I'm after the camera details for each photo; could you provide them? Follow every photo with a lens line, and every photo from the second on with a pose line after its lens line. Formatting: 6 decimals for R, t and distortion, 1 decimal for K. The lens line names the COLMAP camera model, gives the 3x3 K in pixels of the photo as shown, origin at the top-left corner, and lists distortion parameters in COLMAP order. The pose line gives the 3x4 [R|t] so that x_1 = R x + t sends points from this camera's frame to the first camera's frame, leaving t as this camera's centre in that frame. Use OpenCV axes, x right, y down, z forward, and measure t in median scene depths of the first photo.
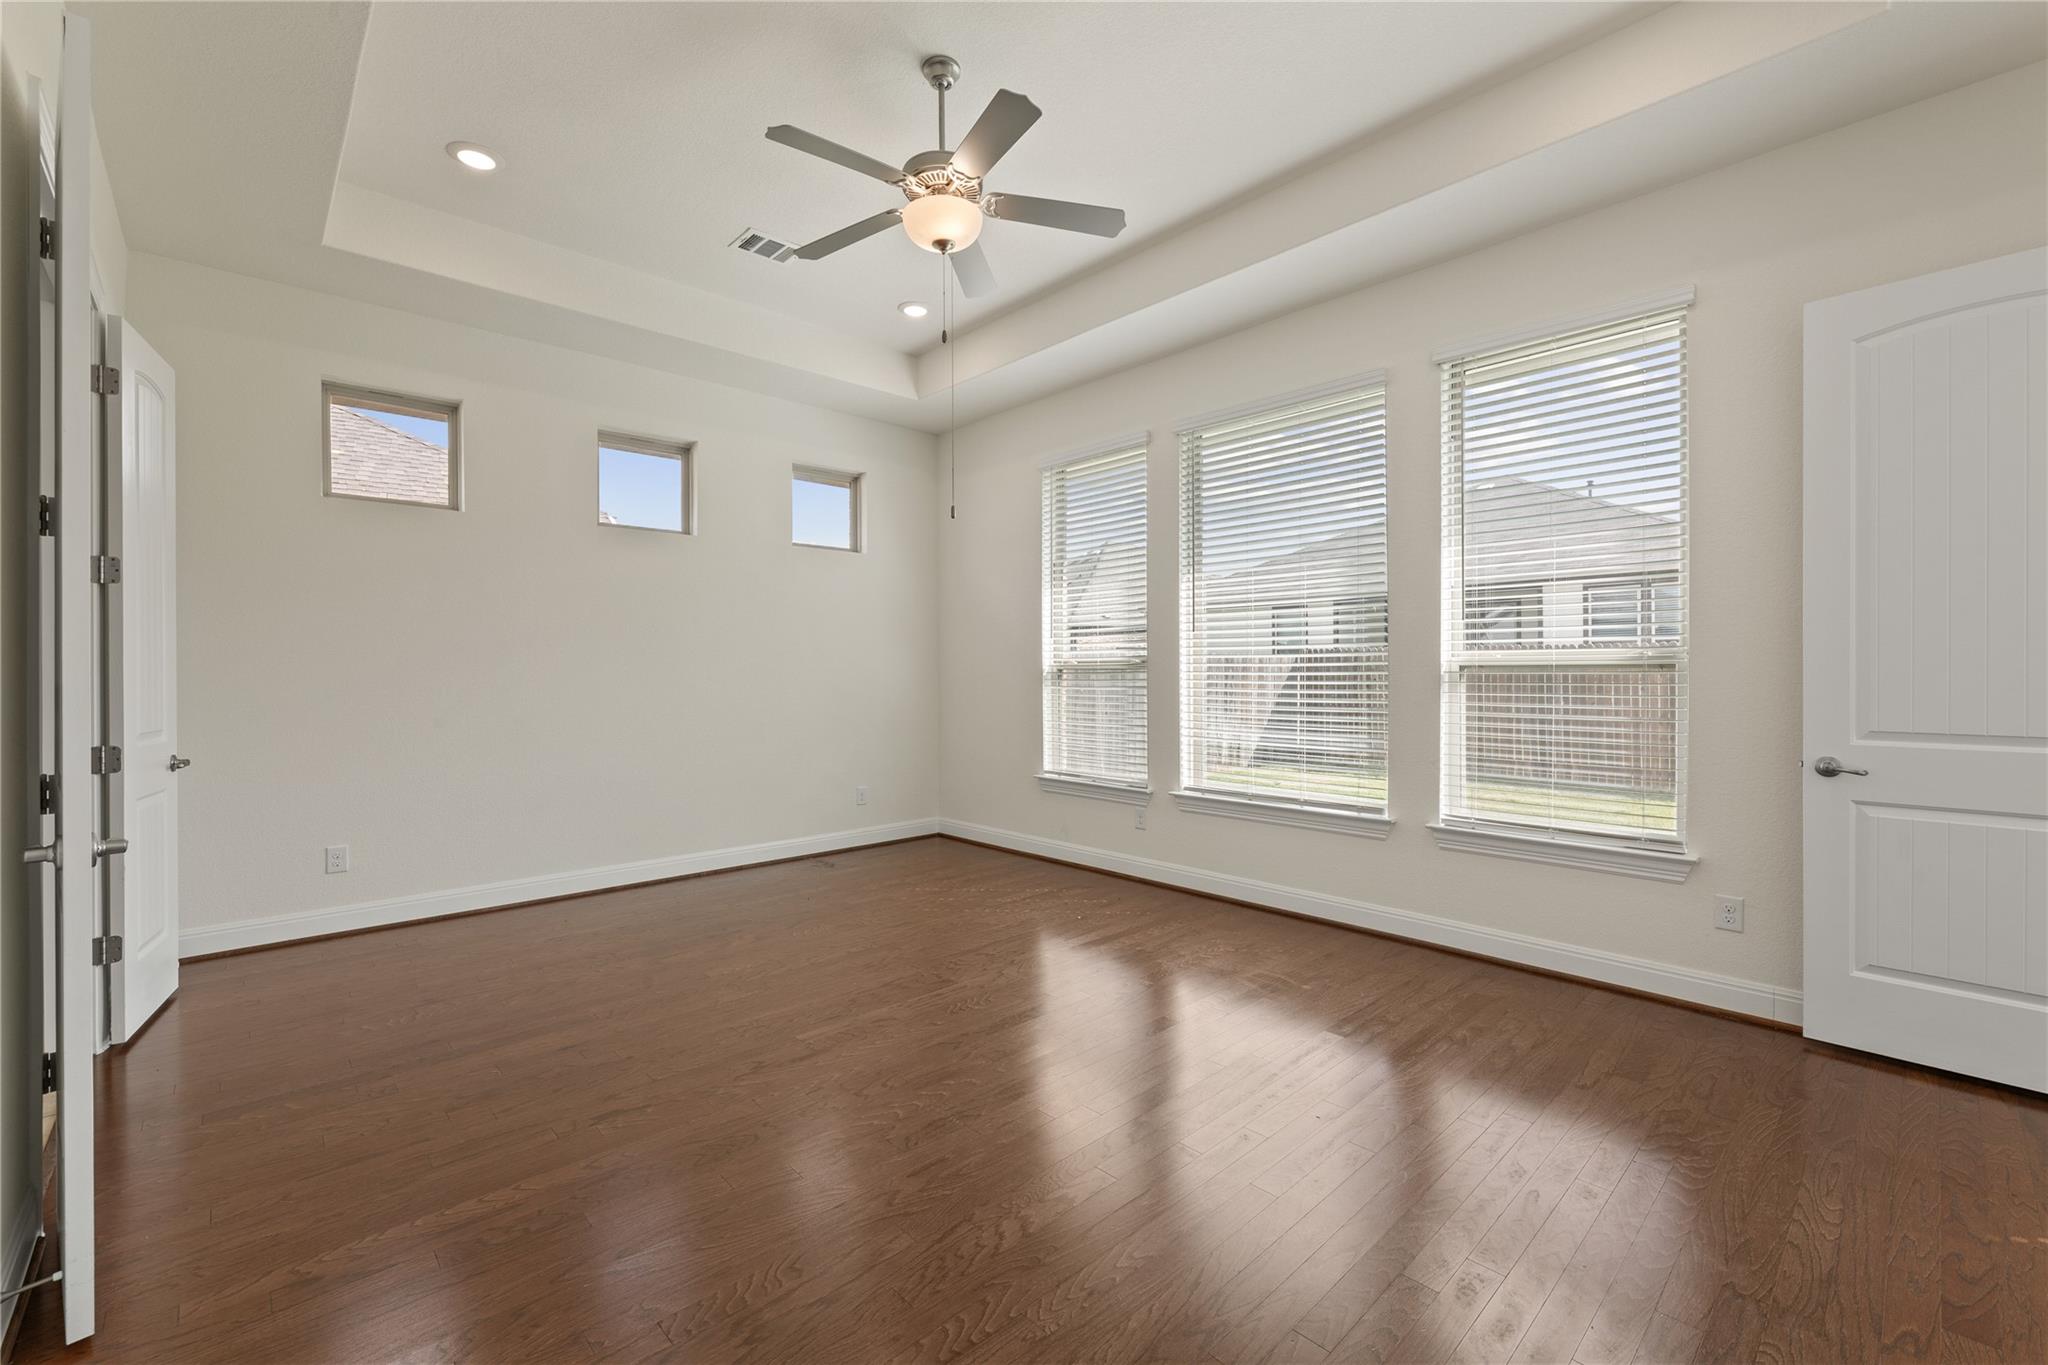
lens RADIAL K [[851.7, 0, 1026.6], [0, 851.7, 678.7], [0, 0, 1]] dist [-0.000216, -0.000253]
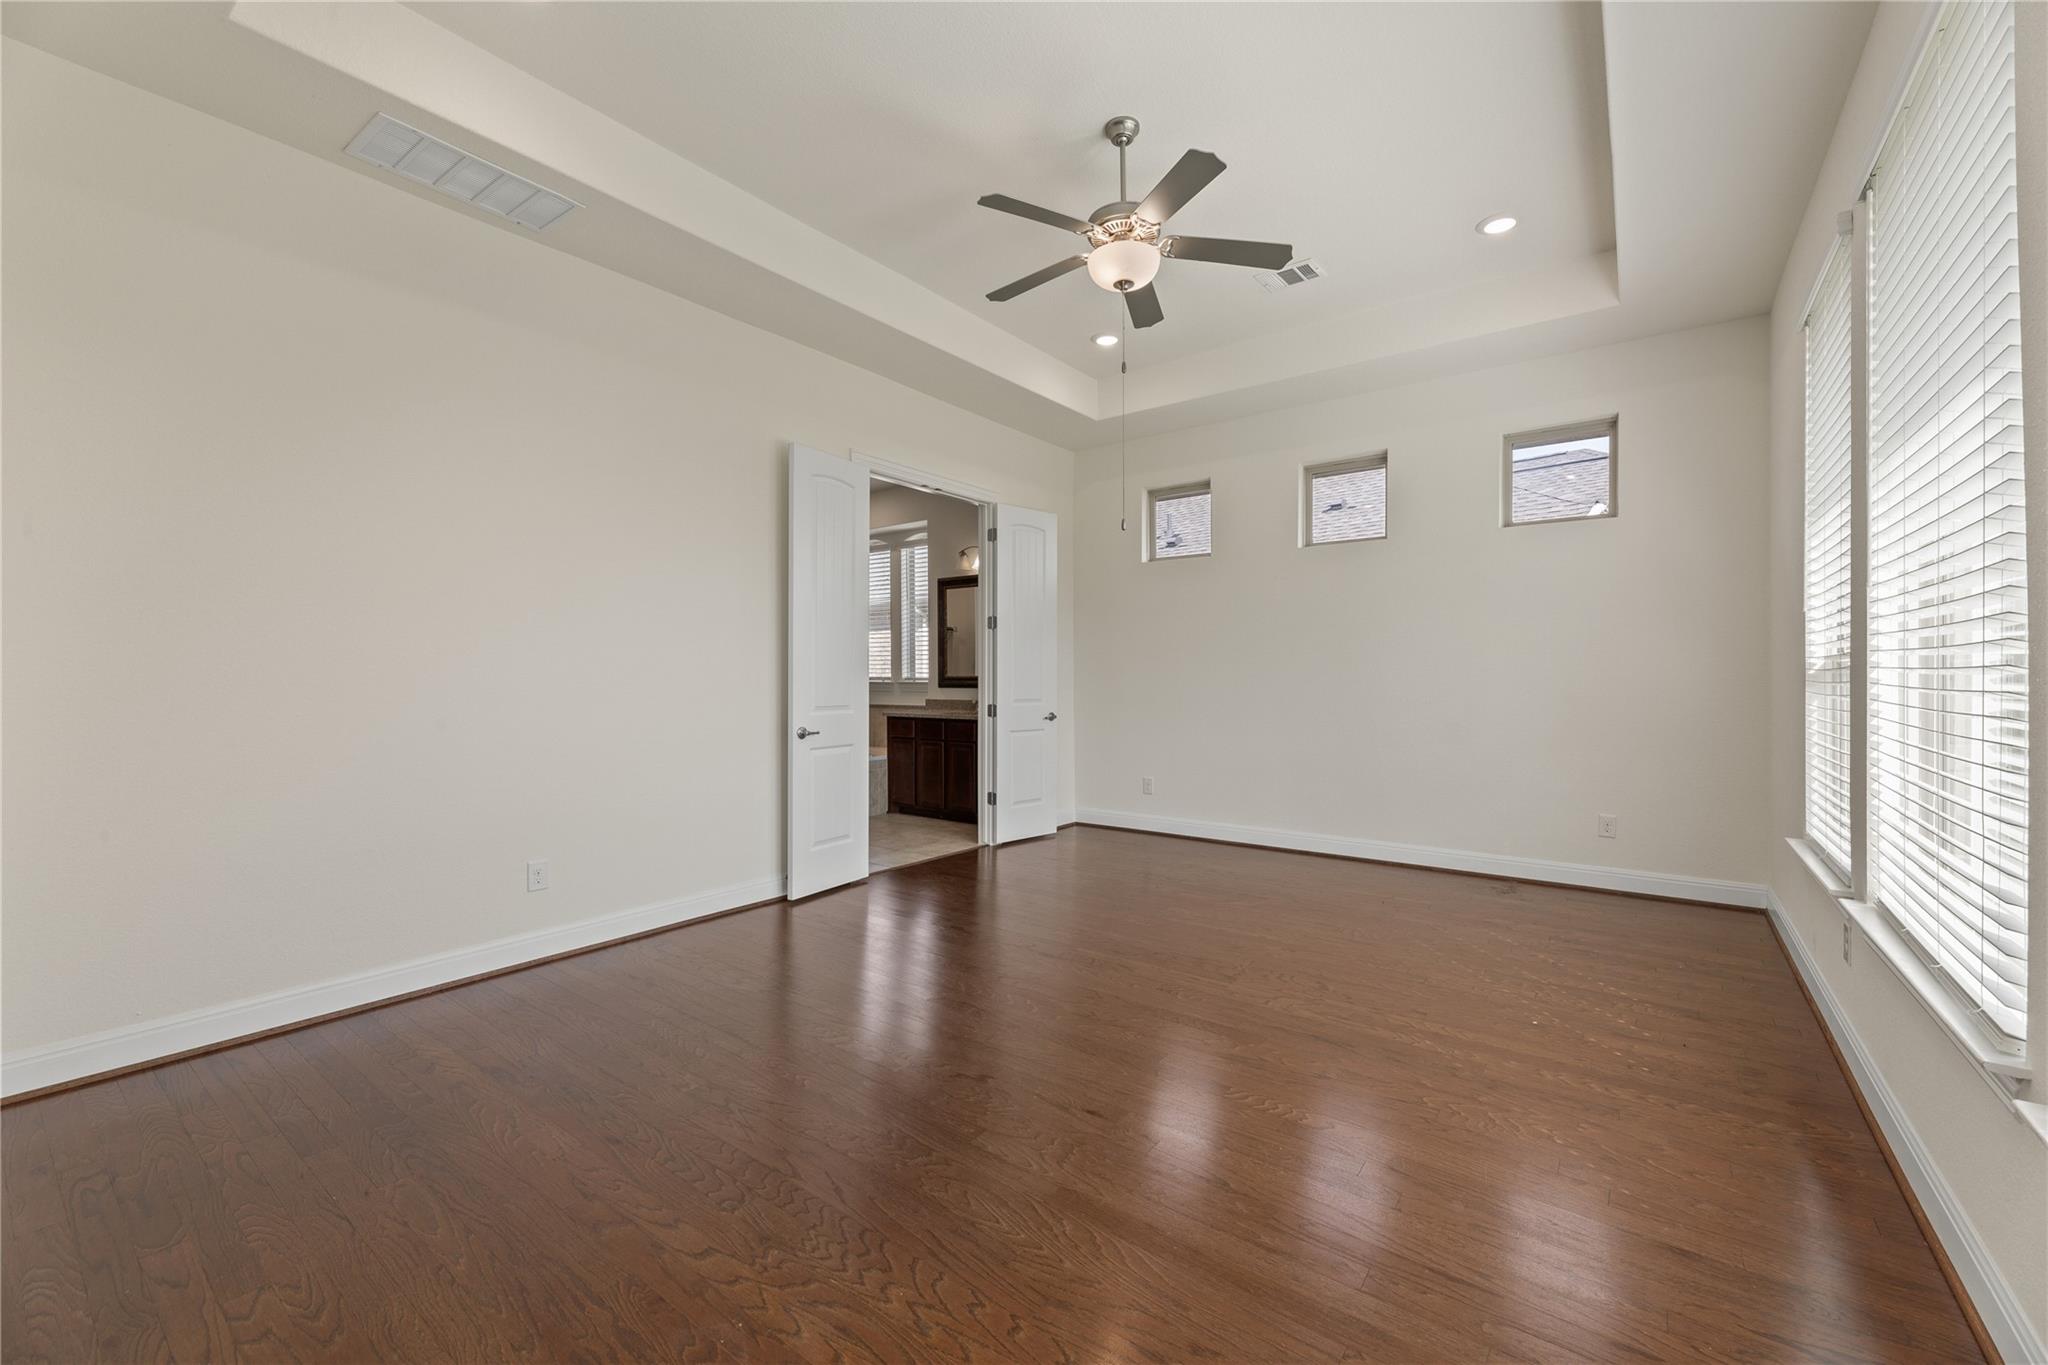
lens RADIAL K [[819.6, 0, 1027.3], [0, 819.6, 672.9], [0, 0, 1]] dist [0.003087, -0.000733]
pose [[0.171965, 0.001141, -0.985102, 0.634536], [-0.007104, 0.999975, -0.000082, 0.000339], [0.985077, 0.007012, 0.171969, 0.471095]]
